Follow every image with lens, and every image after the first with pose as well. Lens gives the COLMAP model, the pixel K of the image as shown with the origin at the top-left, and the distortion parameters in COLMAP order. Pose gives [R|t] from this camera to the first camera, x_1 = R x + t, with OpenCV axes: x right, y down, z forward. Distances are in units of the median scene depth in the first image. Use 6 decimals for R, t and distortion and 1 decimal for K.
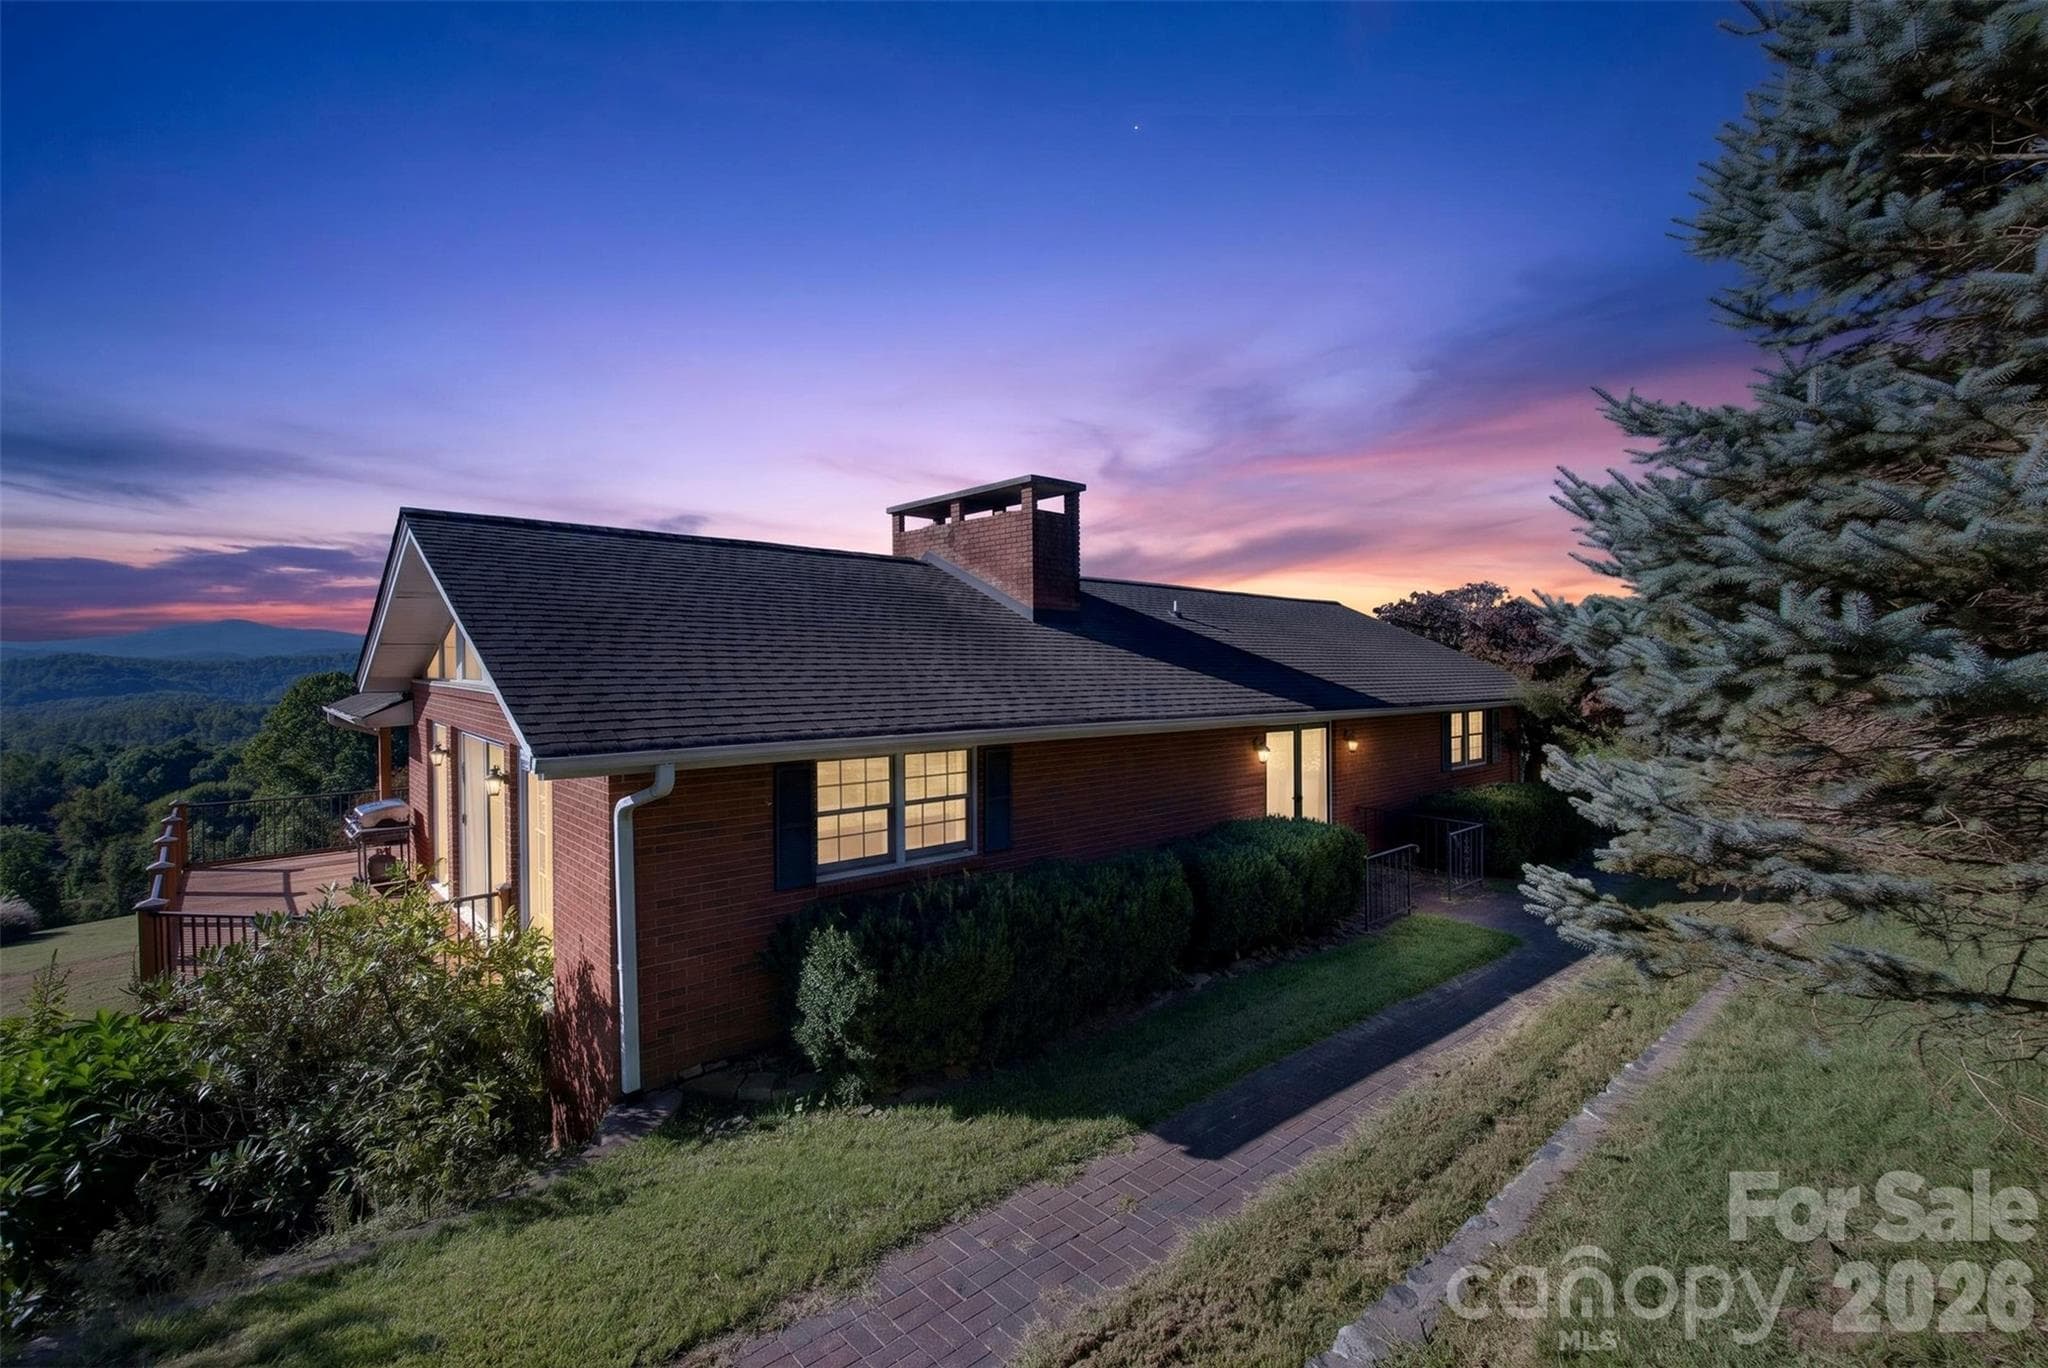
lens RADIAL K [[908.4, 0, 1024.0], [0, 908.4, 684.0], [0, 0, 1]] dist [0.000325, 0.000033]
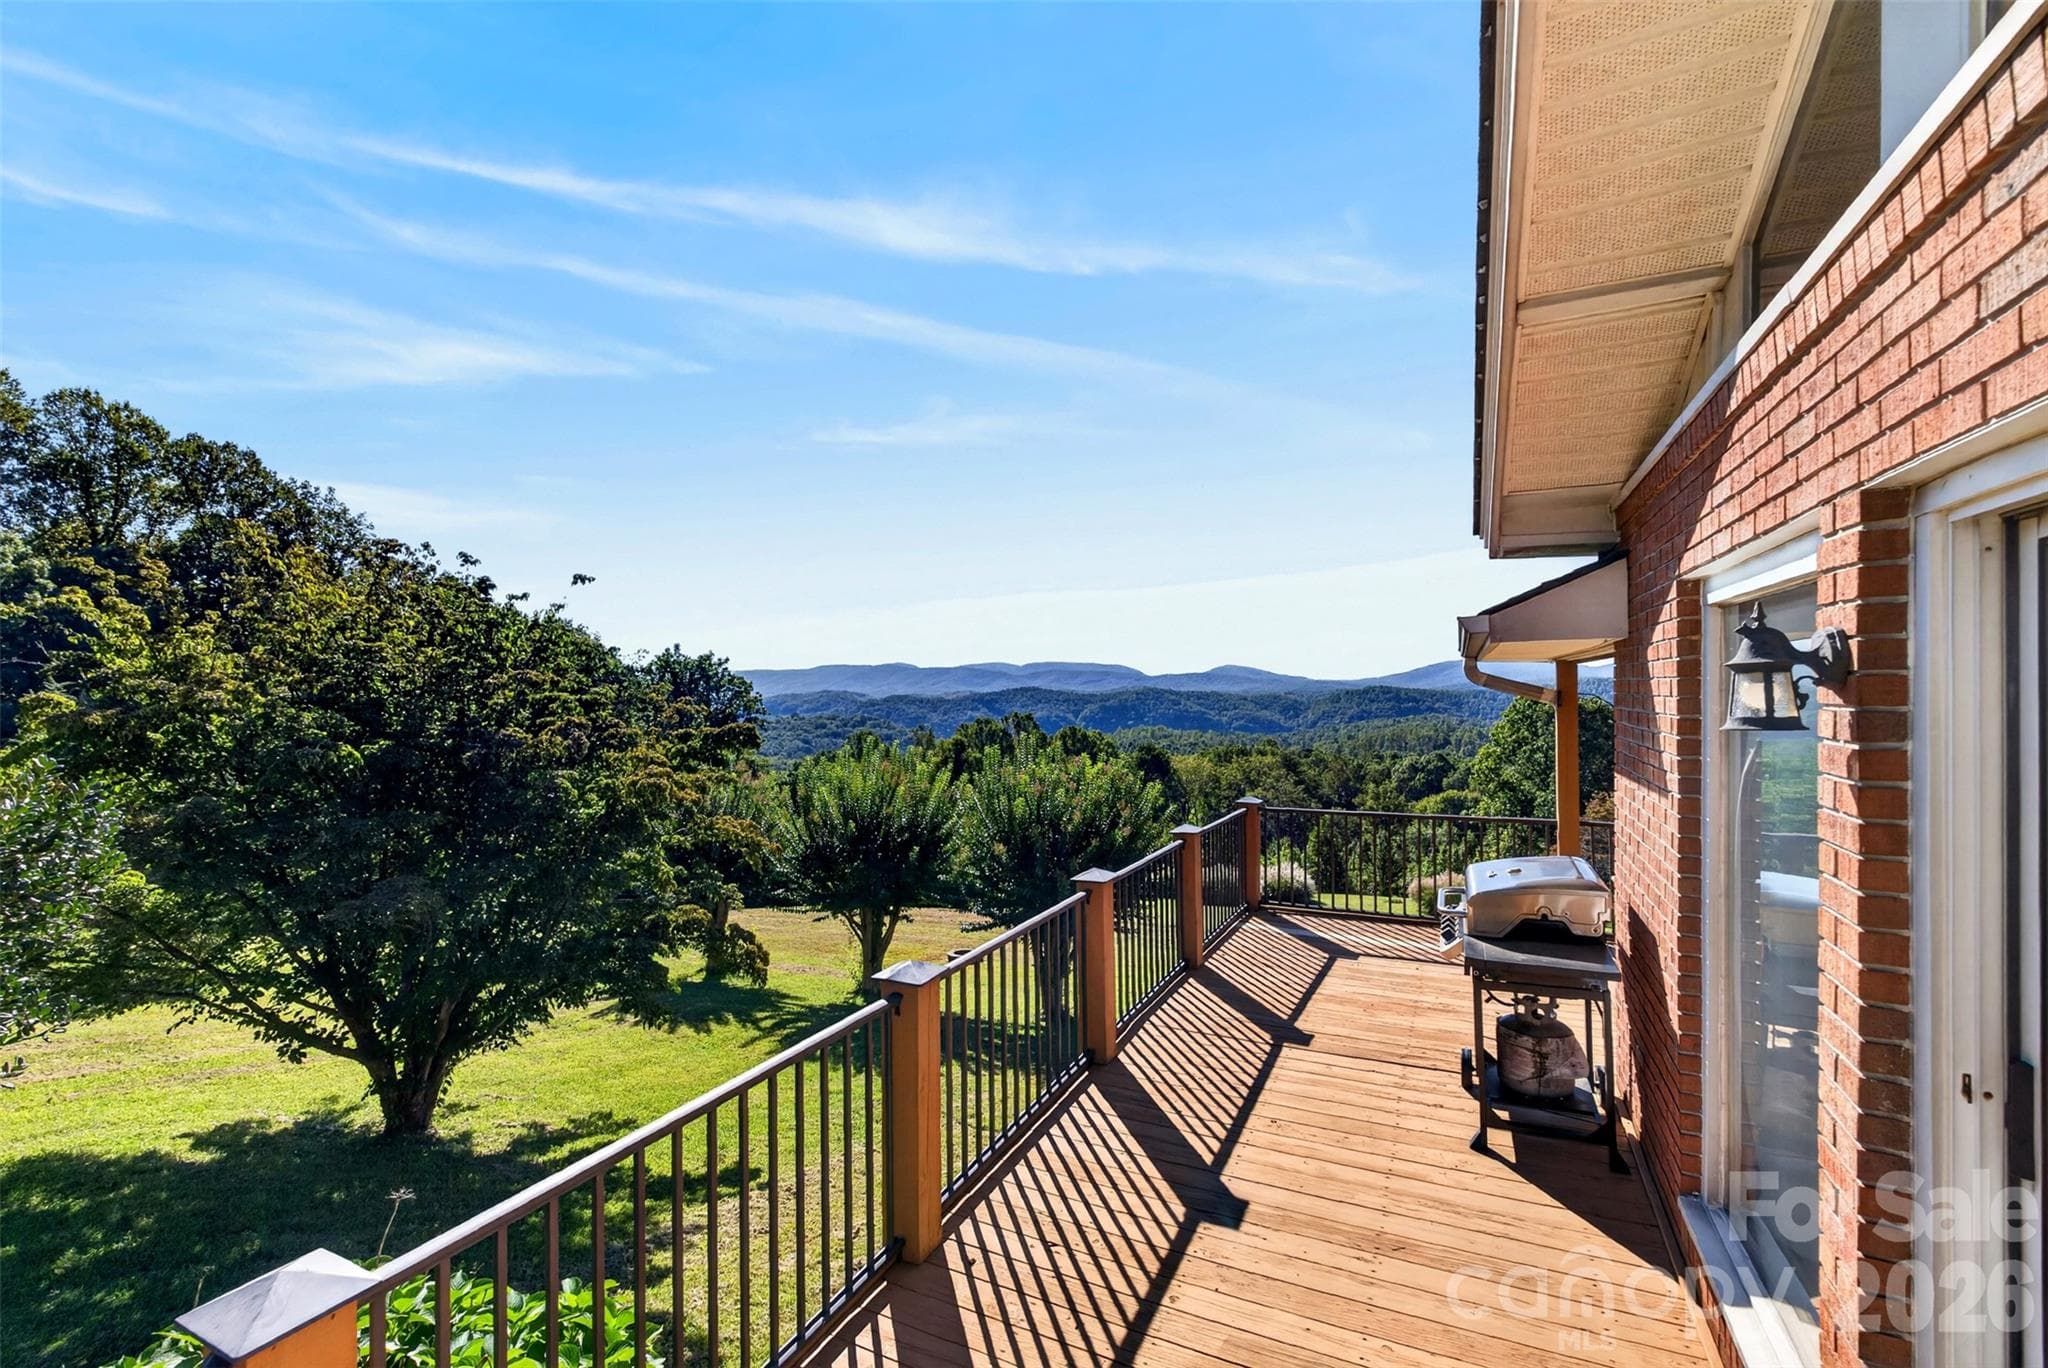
lens RADIAL K [[908.4, 0, 1024.0], [0, 908.4, 684.0], [0, 0, 1]] dist [0.000325, 0.000033]
pose [[0.380690, -0.002056, -0.924701, -0.063890], [-0.029149, 0.999474, -0.014222, 0.010081], [0.924243, 0.032368, 0.380430, 0.095078]]
